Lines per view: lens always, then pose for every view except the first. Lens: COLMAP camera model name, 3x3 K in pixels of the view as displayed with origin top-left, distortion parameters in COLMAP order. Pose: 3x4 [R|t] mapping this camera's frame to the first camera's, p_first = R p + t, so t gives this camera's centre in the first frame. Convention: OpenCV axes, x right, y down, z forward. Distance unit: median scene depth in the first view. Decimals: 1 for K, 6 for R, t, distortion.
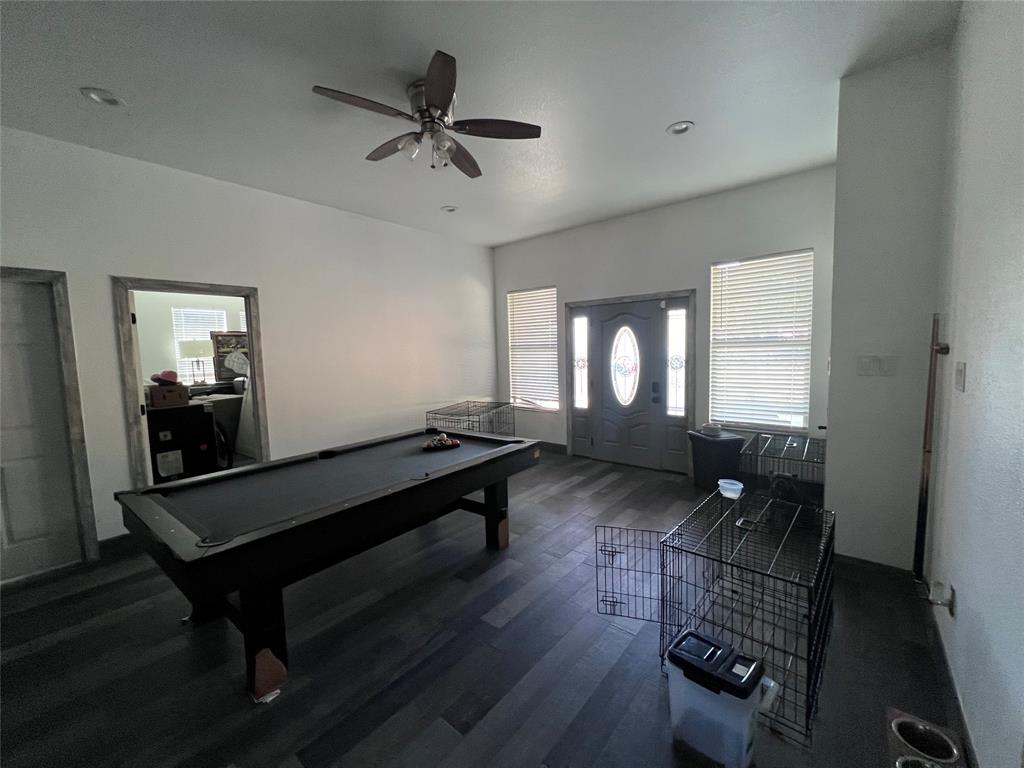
lens RADIAL K [[409.2, 0, 509.2], [0, 409.2, 384.5], [0, 0, 1]] dist [-0.001075, 0.000461]
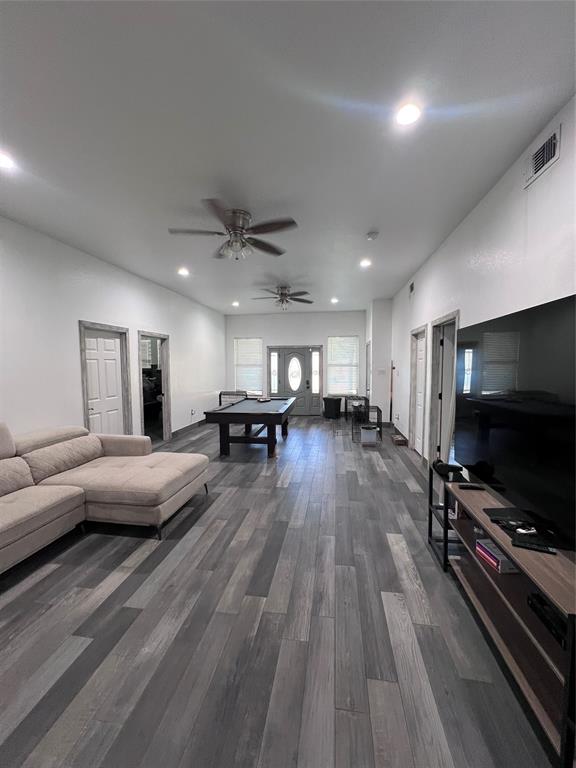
lens RADIAL K [[306.9, 0, 286.4], [0, 306.9, 383.8], [0, 0, 1]] dist [-0.001075, 0.000461]
pose [[0.854303, -0.008207, 0.519711, -0.685729], [0.026998, 0.999226, -0.028599, 0.061342], [-0.519074, 0.038463, 0.853863, -0.509917]]
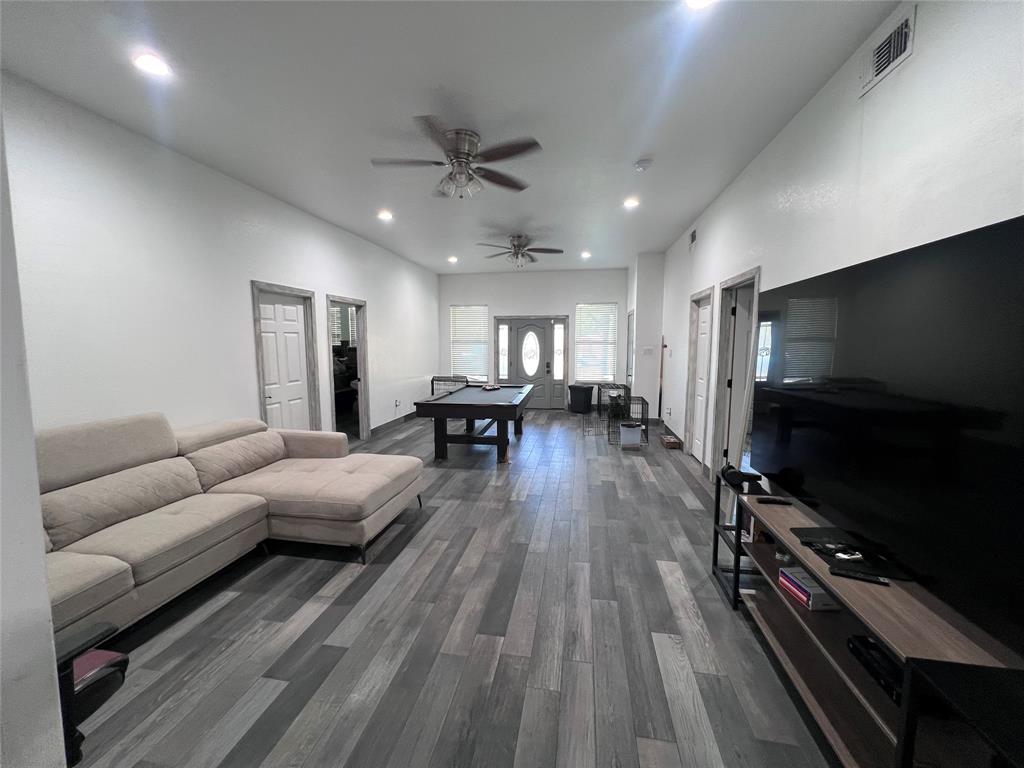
lens RADIAL K [[409.2, 0, 507.5], [0, 409.2, 383.7], [0, 0, 1]] dist [-0.001075, 0.000461]
pose [[0.865162, -0.022754, 0.500976, -0.701934], [0.020484, 0.999740, 0.010033, 0.065369], [-0.501074, 0.001582, 0.865403, -0.507311]]
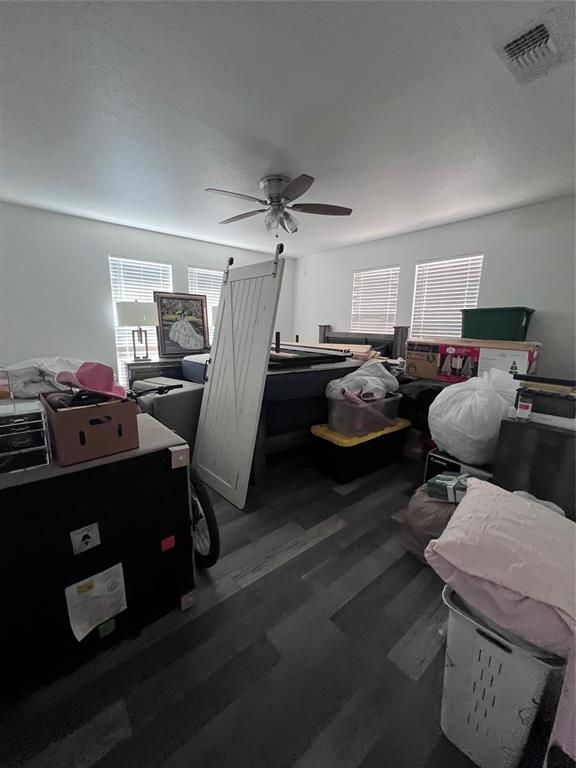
lens RADIAL K [[306.9, 0, 285.8], [0, 306.9, 383.8], [0, 0, 1]] dist [-0.001075, 0.000461]
pose [[0.982069, 0.079698, -0.170845, -0.545054], [-0.061406, 0.992055, 0.109803, -0.053137], [0.178239, -0.097343, 0.979160, 0.673976]]
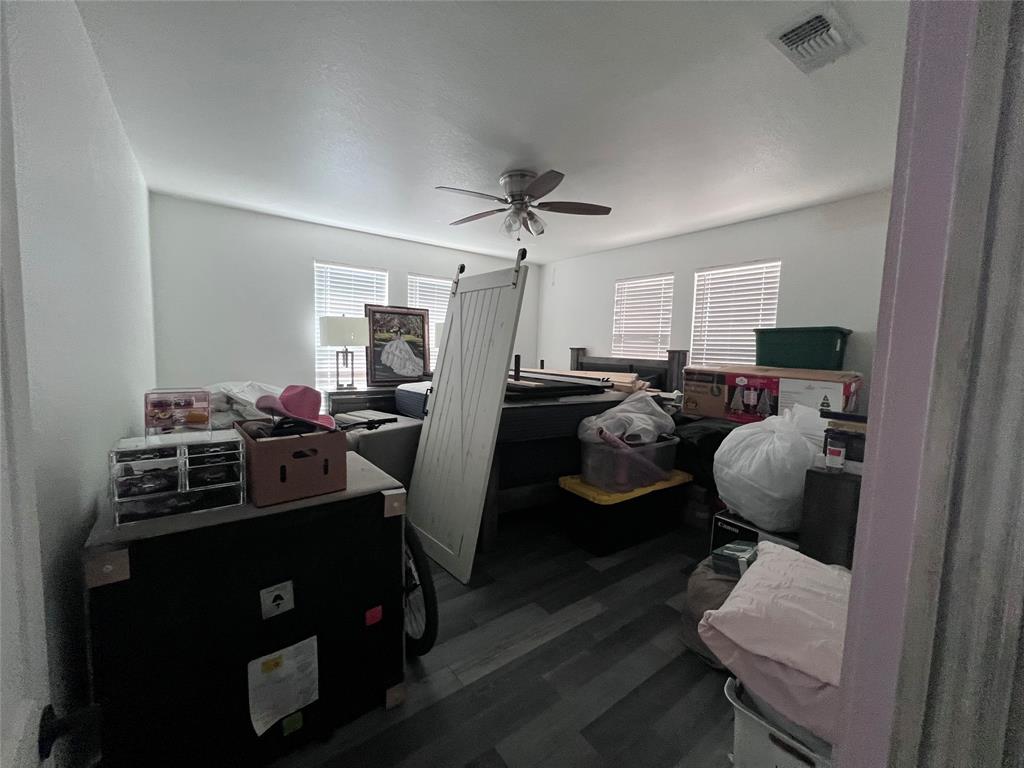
lens RADIAL K [[409.2, 0, 508.0], [0, 409.2, 385.3], [0, 0, 1]] dist [-0.001075, 0.000461]
pose [[0.971250, 0.077490, -0.225096, -0.538934], [-0.076379, 0.996985, 0.013652, -0.047511], [0.225475, 0.003933, 0.974241, 0.647015]]
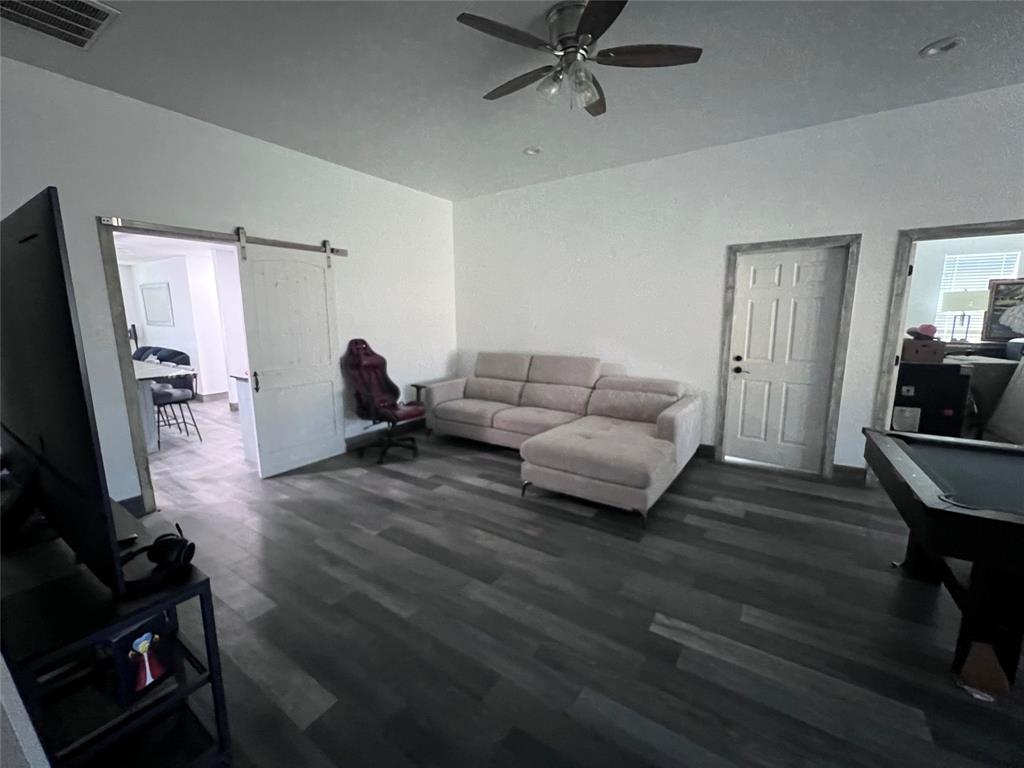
lens RADIAL K [[416.5, 0, 516.1], [0, 416.5, 383.8], [0, 0, 1]] dist [-0.002753, -0.000168]
pose [[0.114606, 0.190765, -0.974923, 0.017888], [-0.084107, 0.979729, 0.181818, 0.006099], [0.989844, 0.061160, 0.128328, -0.052929]]
